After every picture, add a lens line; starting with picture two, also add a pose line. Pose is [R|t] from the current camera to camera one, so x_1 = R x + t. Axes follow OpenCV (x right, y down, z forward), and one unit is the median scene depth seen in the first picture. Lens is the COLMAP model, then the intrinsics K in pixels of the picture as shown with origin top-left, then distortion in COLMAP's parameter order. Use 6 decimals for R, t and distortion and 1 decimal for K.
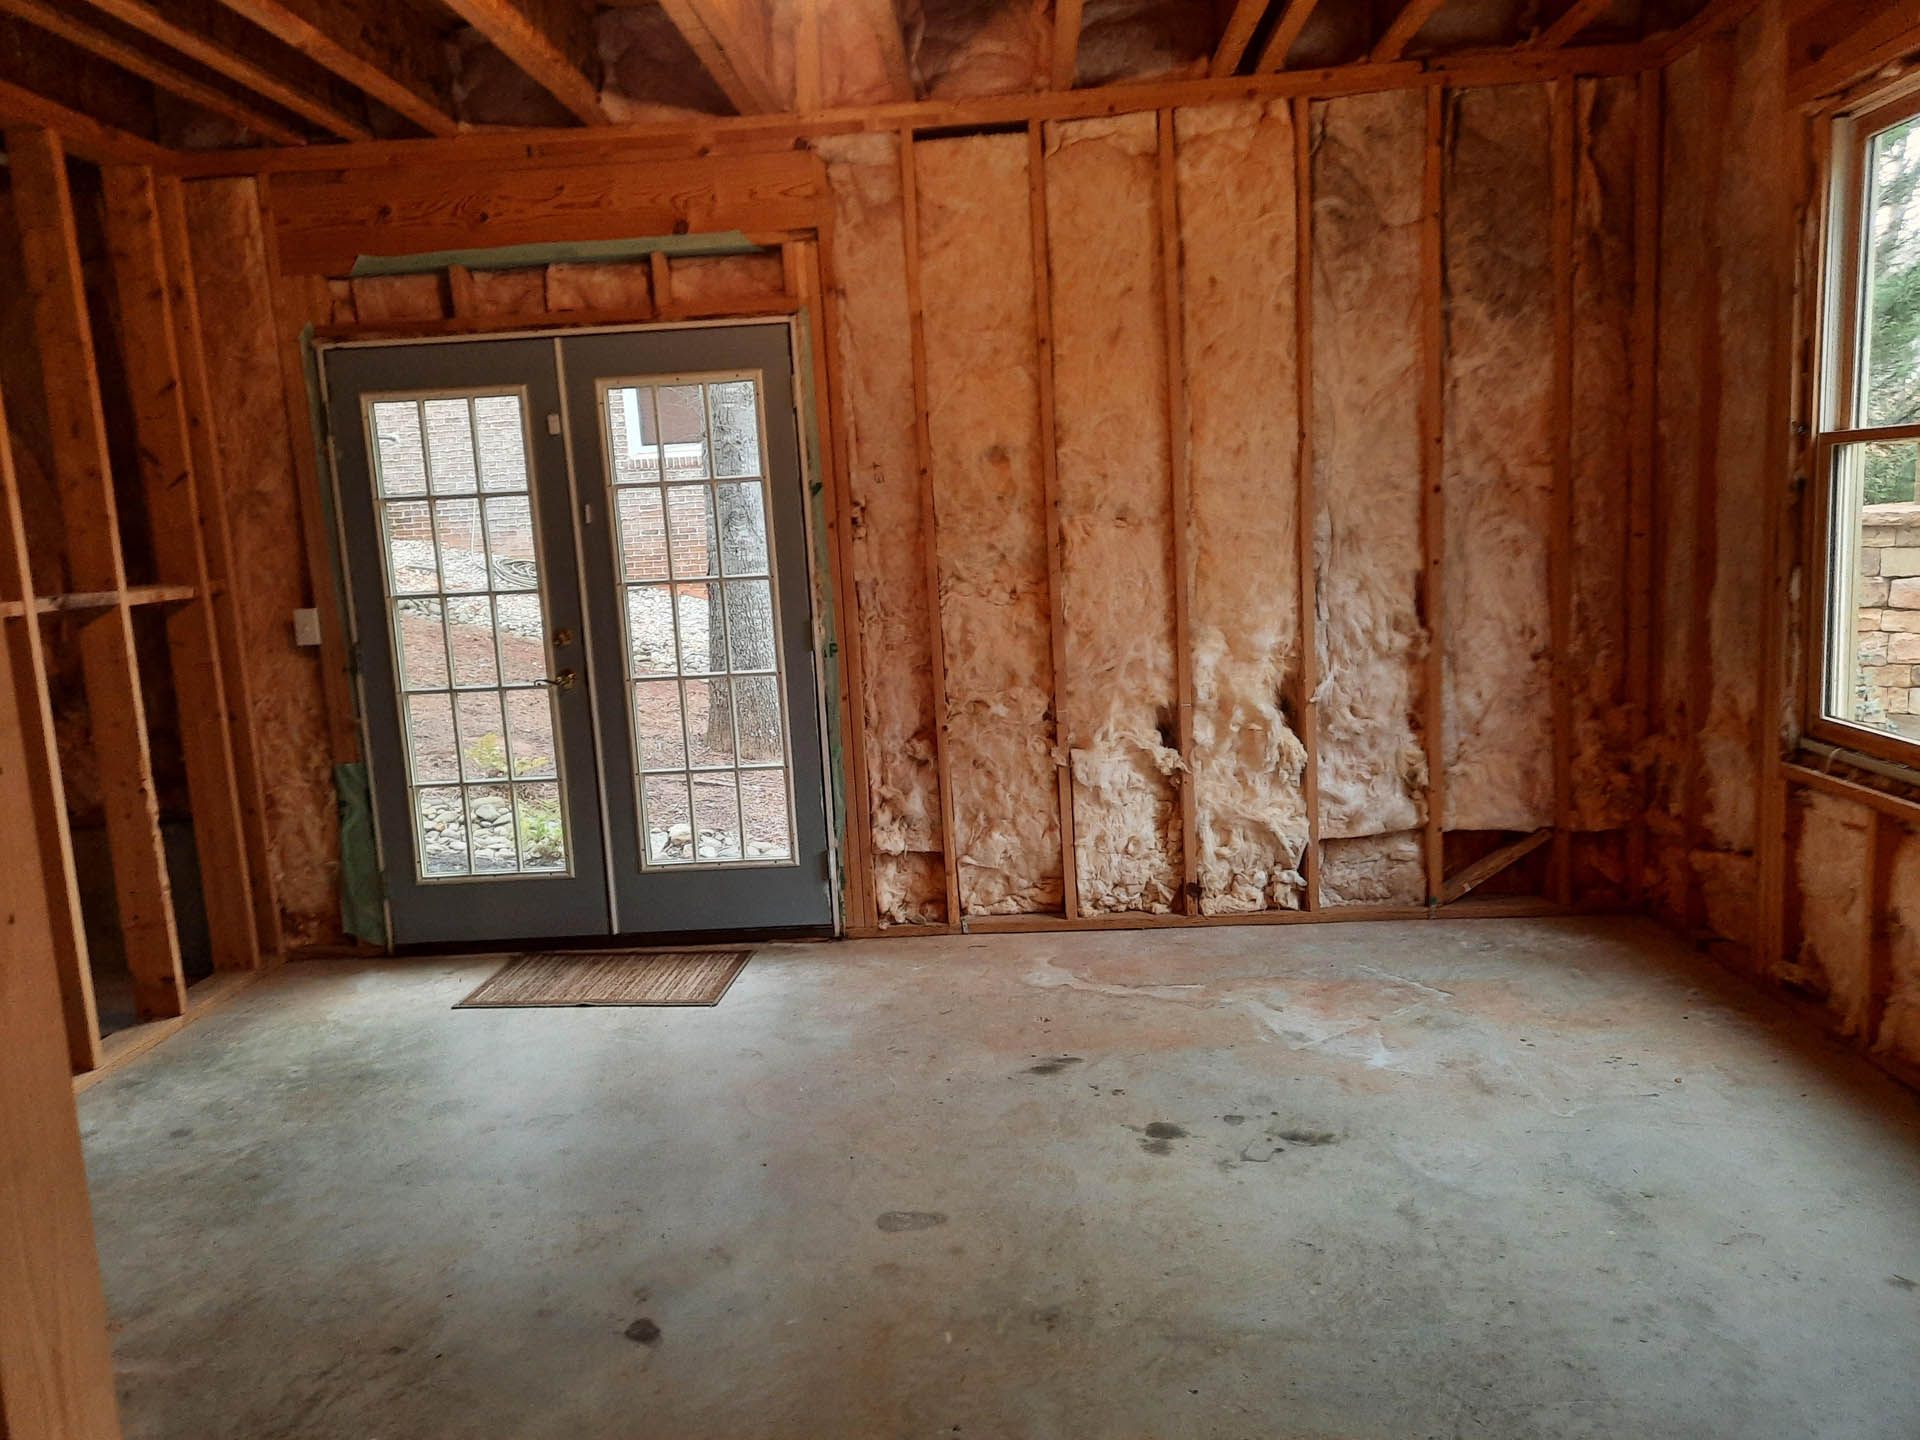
lens RADIAL K [[1382.2, 0, 944.2], [0, 1382.2, 712.1], [0, 0, 1]] dist [0.061237, -0.042113]
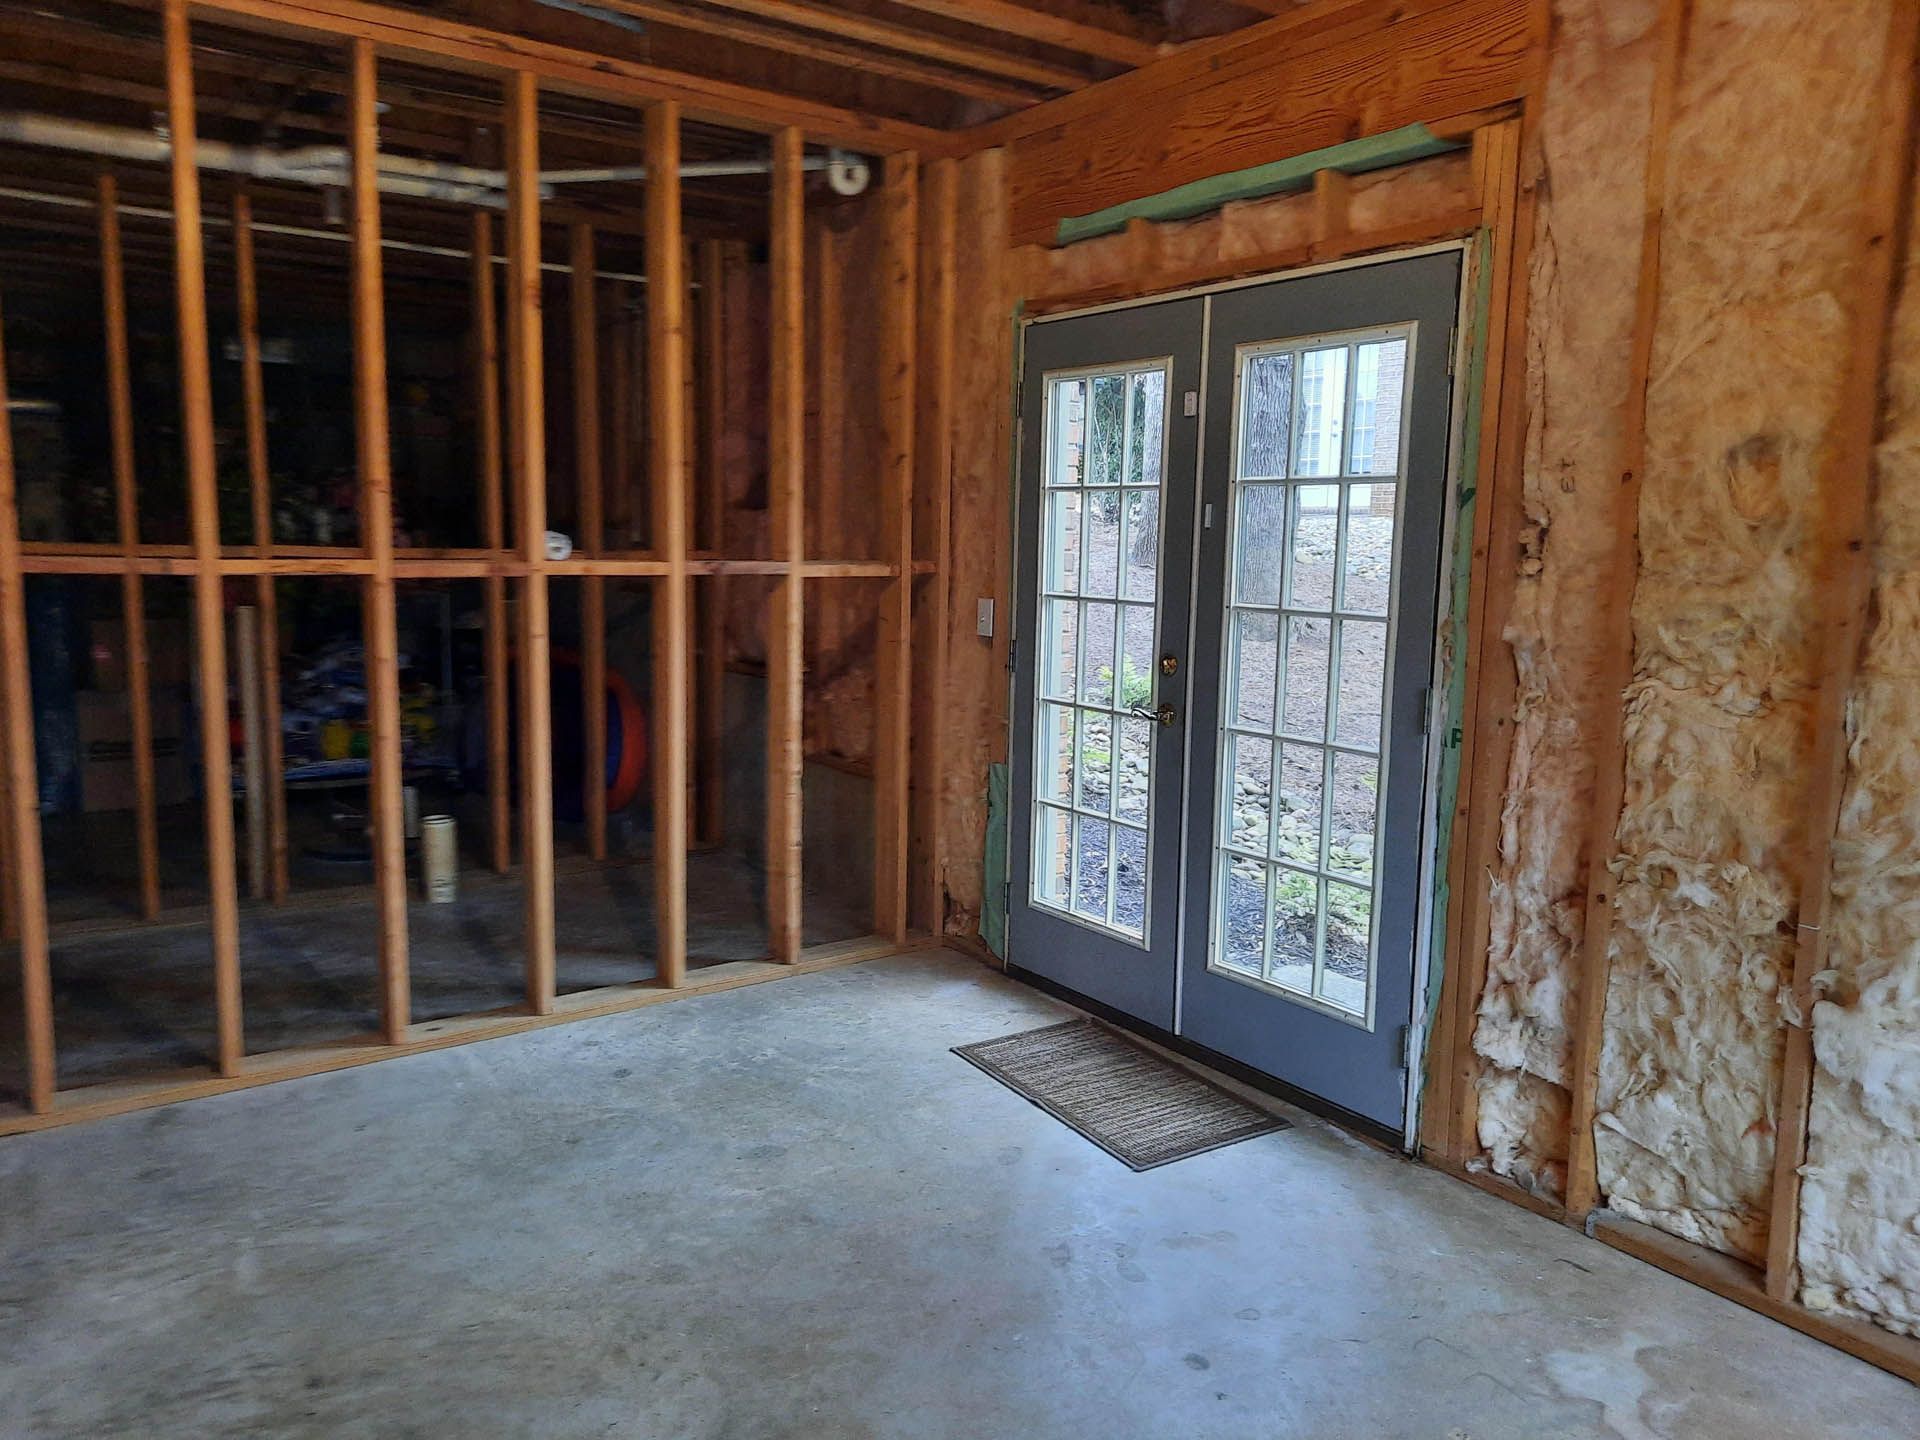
lens RADIAL K [[1395.4, 0, 958.4], [0, 1395.4, 714.2], [0, 0, 1]] dist [0.057831, -0.049351]
pose [[0.619882, 0.170058, -0.766046, 0.295517], [-0.165291, 0.982628, 0.084384, -0.075858], [0.767089, 0.074312, 0.637222, 0.392230]]
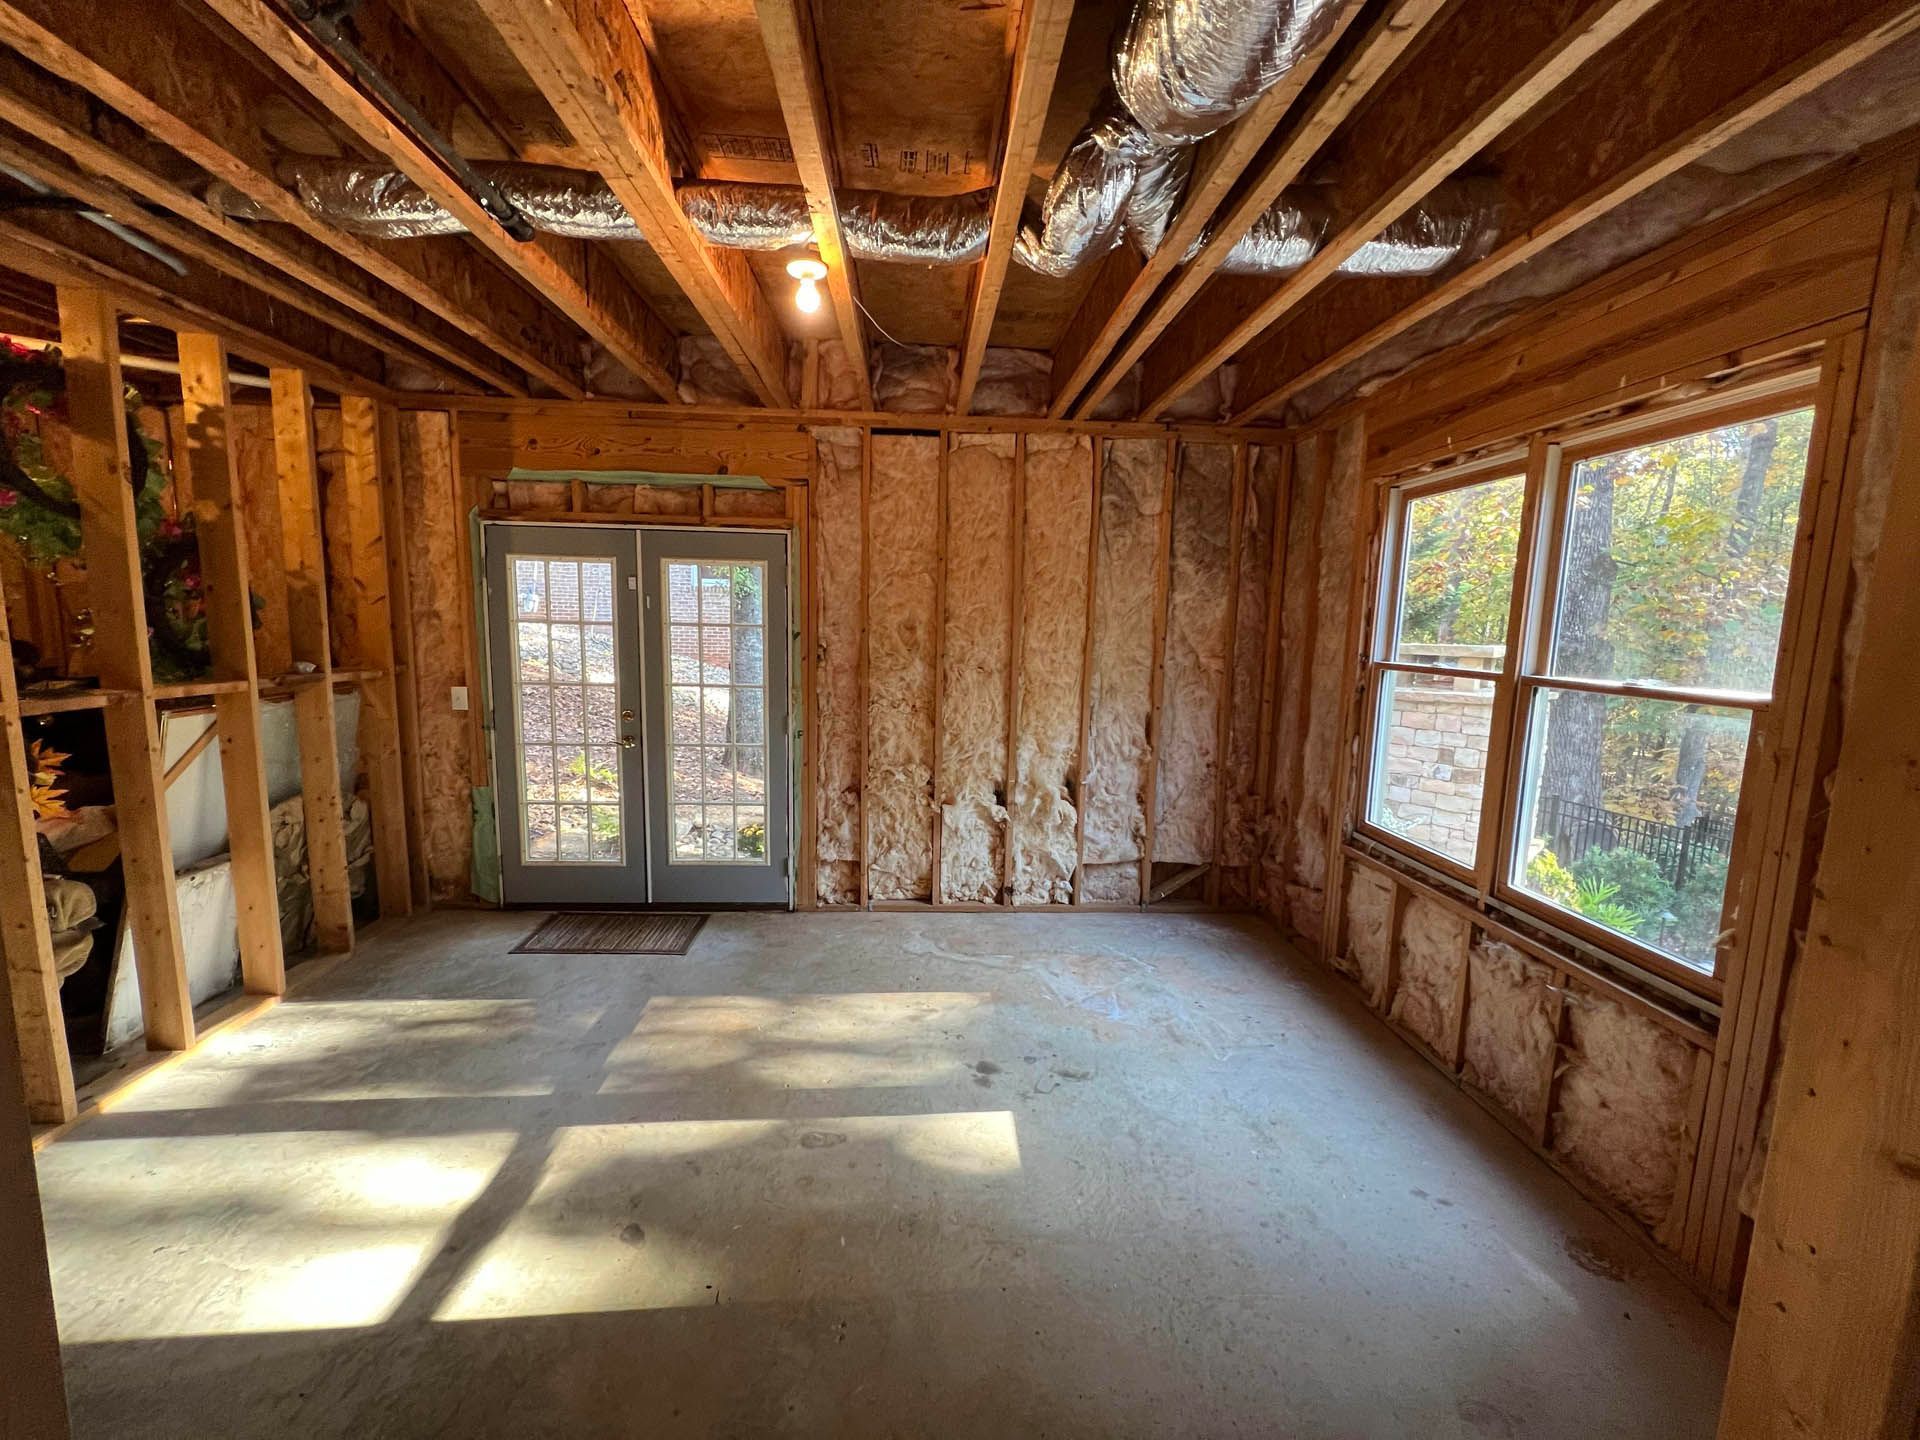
lens RADIAL K [[761.2, 0, 961.5], [0, 761.2, 720.3], [0, 0, 1]] dist [-0.004012, -0.000131]
pose [[0.990000, 0.066633, 0.124338, -0.005184], [-0.064370, 0.997681, -0.022137, -0.055717], [-0.125525, 0.013912, 0.991993, 0.092480]]
